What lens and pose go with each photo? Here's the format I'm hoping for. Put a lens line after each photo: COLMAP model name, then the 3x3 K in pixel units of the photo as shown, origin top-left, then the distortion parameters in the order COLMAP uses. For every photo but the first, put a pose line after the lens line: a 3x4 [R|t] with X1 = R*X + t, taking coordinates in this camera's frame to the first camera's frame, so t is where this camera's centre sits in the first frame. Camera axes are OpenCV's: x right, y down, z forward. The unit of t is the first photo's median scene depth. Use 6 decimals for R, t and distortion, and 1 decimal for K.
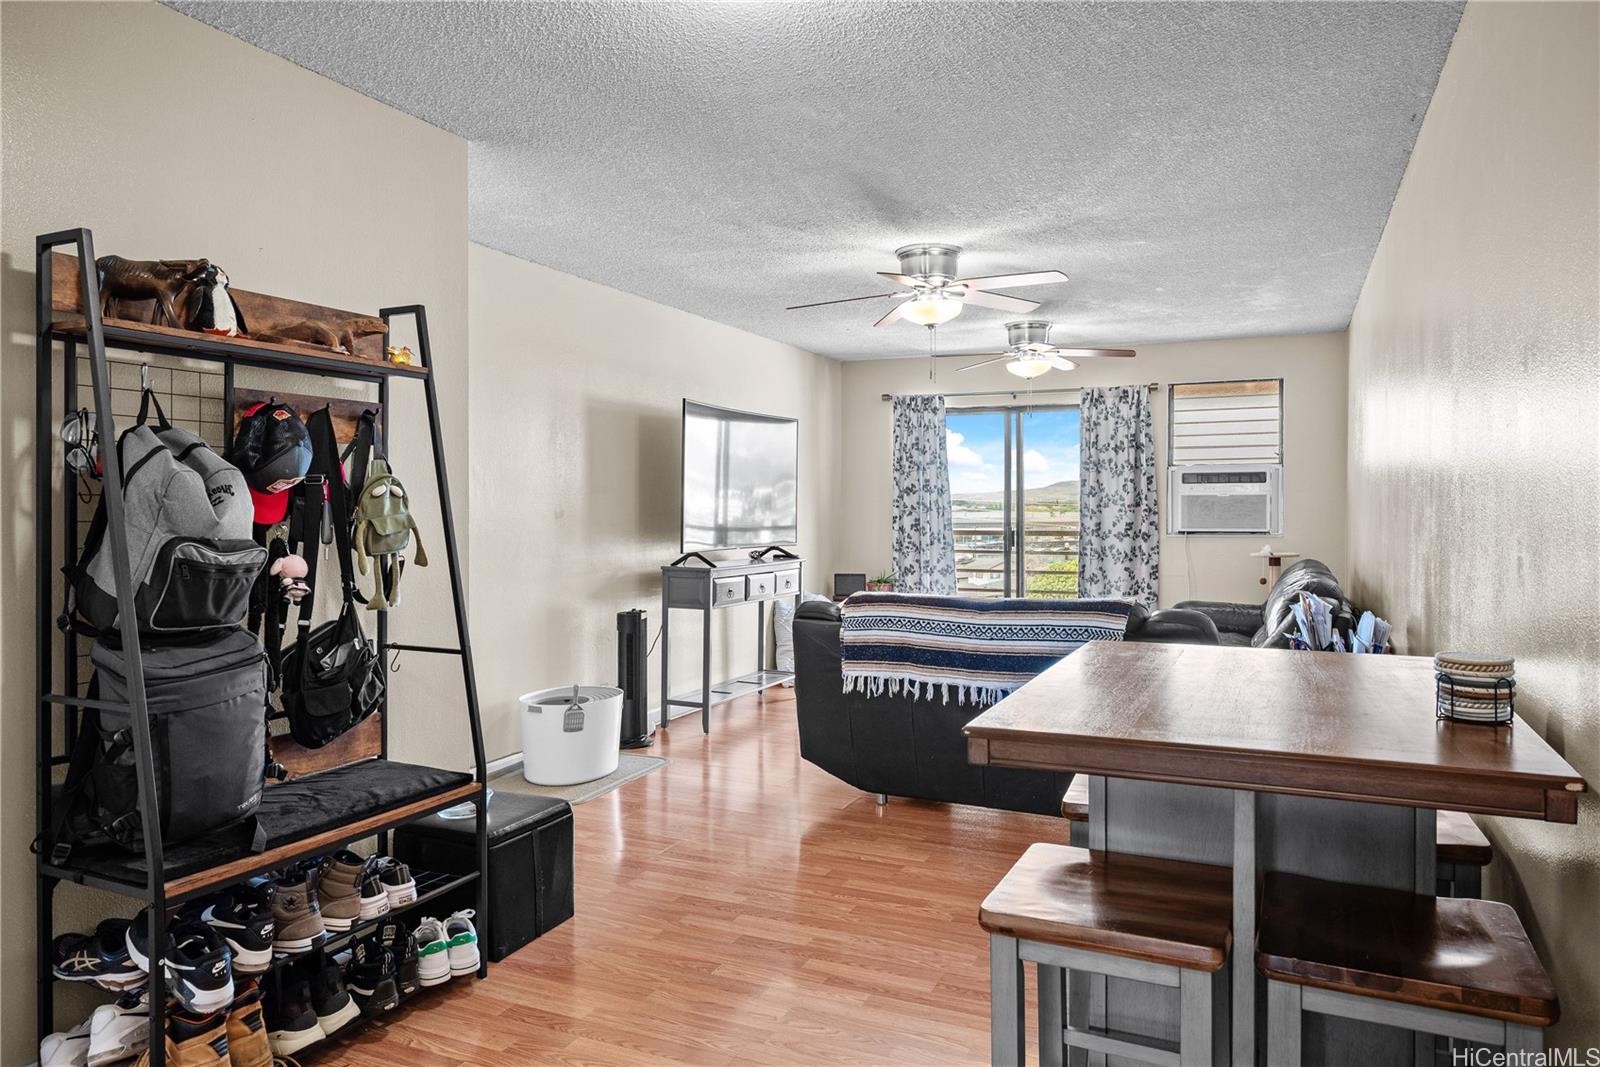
lens RADIAL K [[1028.3, 0, 799.2], [0, 1028.3, 532.0], [0, 0, 1]] dist [-0.020834, -0.000225]
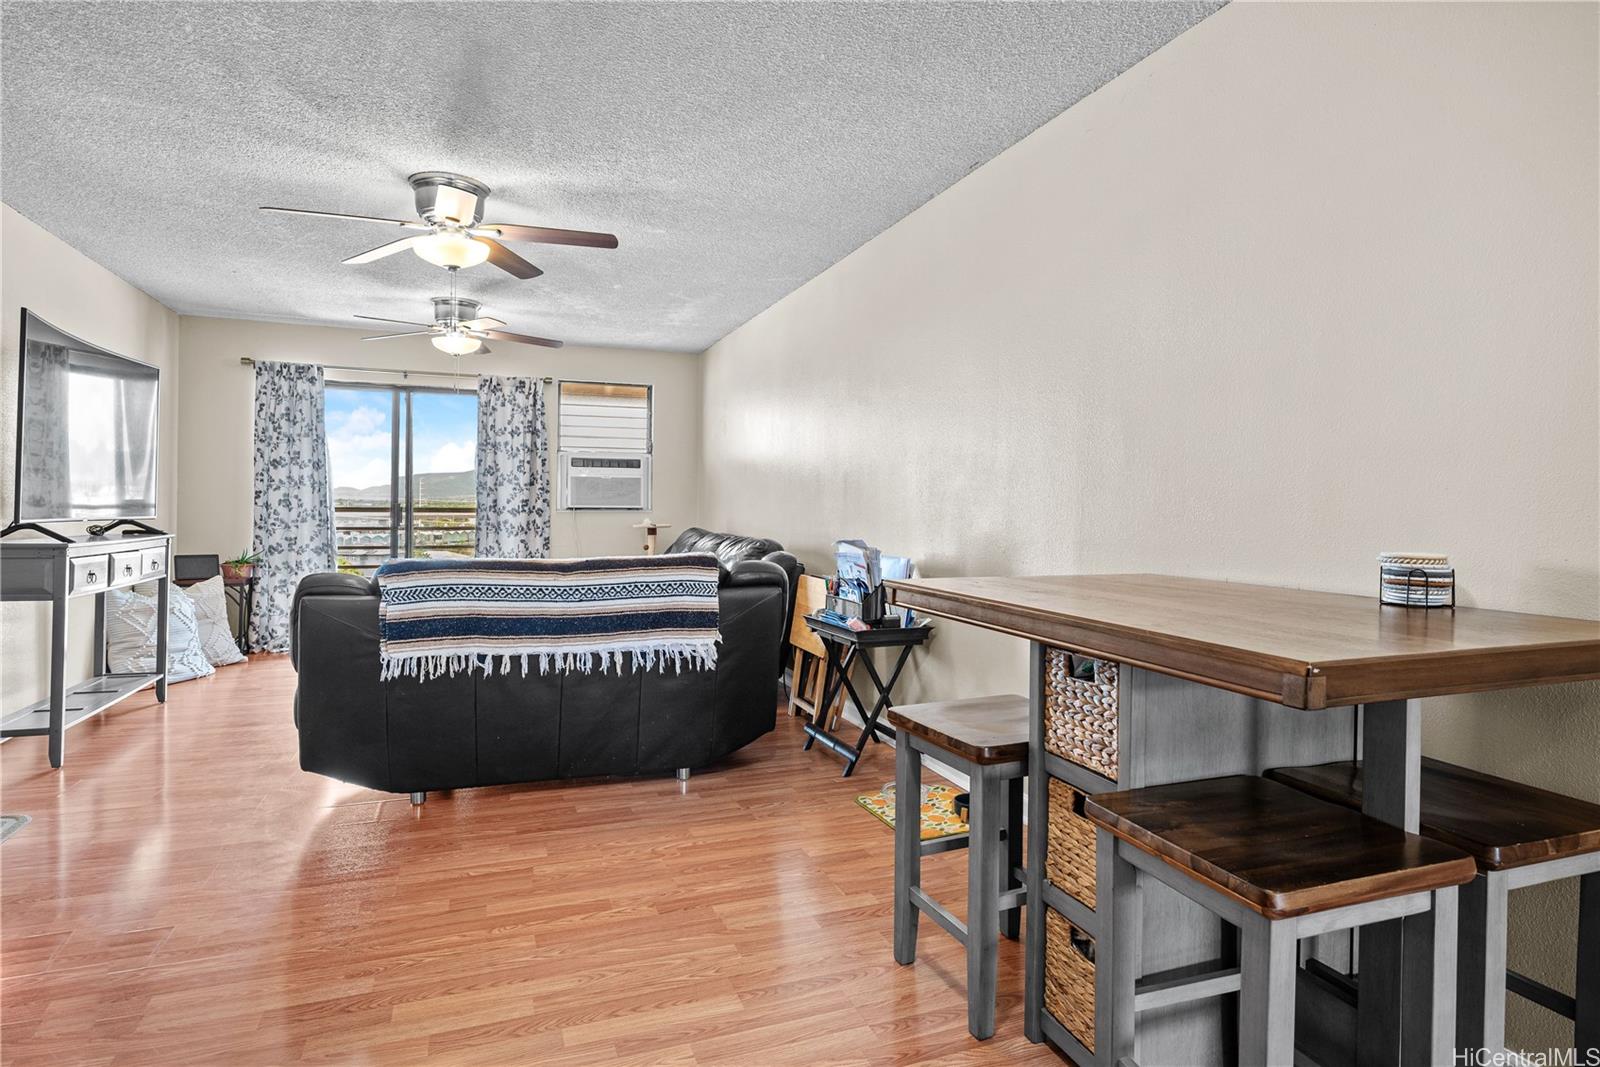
lens RADIAL K [[814.8, 0, 800.3], [0, 814.8, 519.6], [0, 0, 1]] dist [-0.003331, -0.003012]
pose [[0.697652, 0.001153, 0.716436, -0.109253], [0.001584, 0.999994, -0.003152, 0.016474], [-0.716435, 0.003334, 0.697646, 0.169540]]
